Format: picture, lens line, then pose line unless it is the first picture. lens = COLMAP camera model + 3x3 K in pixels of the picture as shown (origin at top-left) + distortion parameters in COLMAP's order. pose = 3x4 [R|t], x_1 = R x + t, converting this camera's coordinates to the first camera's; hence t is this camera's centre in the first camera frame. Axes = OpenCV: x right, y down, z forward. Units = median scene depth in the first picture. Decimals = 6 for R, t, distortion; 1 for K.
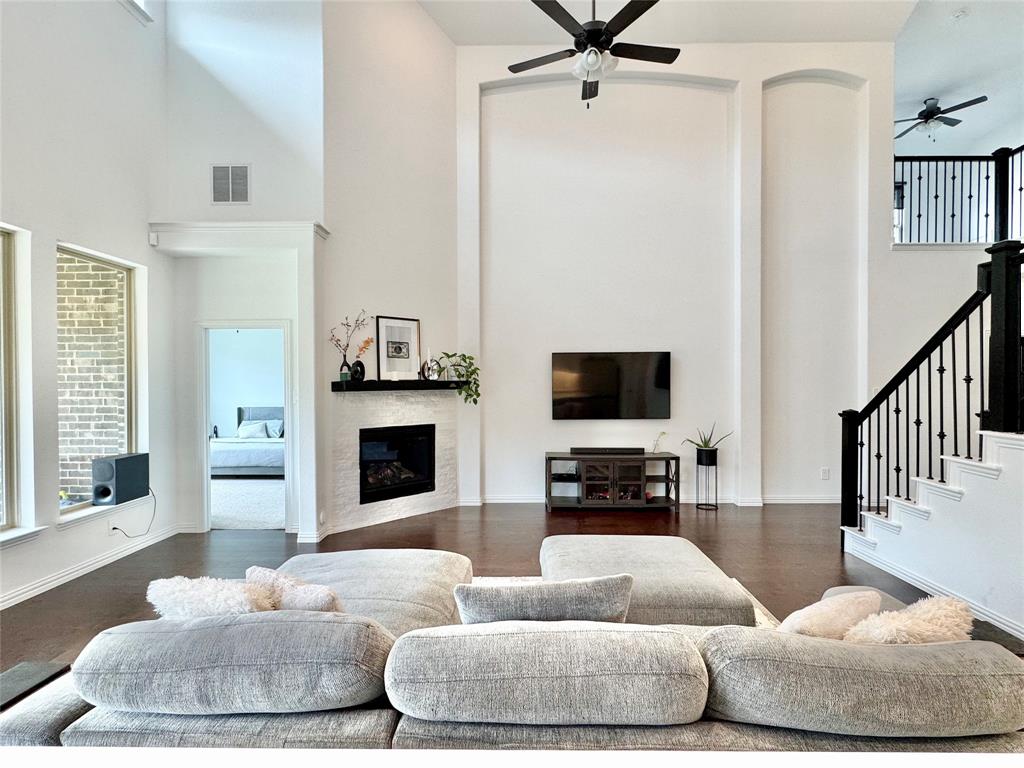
lens RADIAL K [[490.2, 0, 512.1], [0, 490.2, 390.3], [0, 0, 1]] dist [-0.002928, -0.000777]
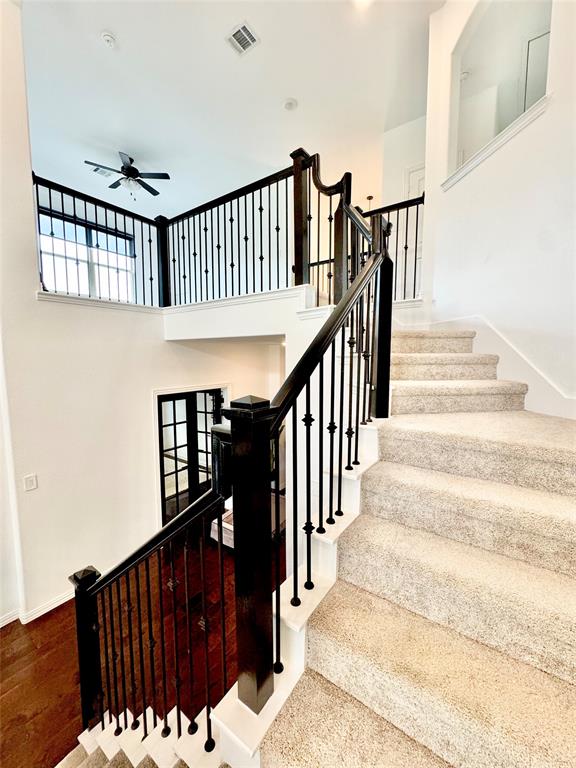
lens RADIAL K [[309.0, 0, 287.2], [0, 309.0, 385.2], [0, 0, 1]] dist [-0.003087, 0.000171]
pose [[0.576631, -0.076885, 0.813379, 0.591006], [0.017142, 0.996482, 0.082041, -0.184284], [-0.816825, -0.033364, 0.575920, 0.386303]]
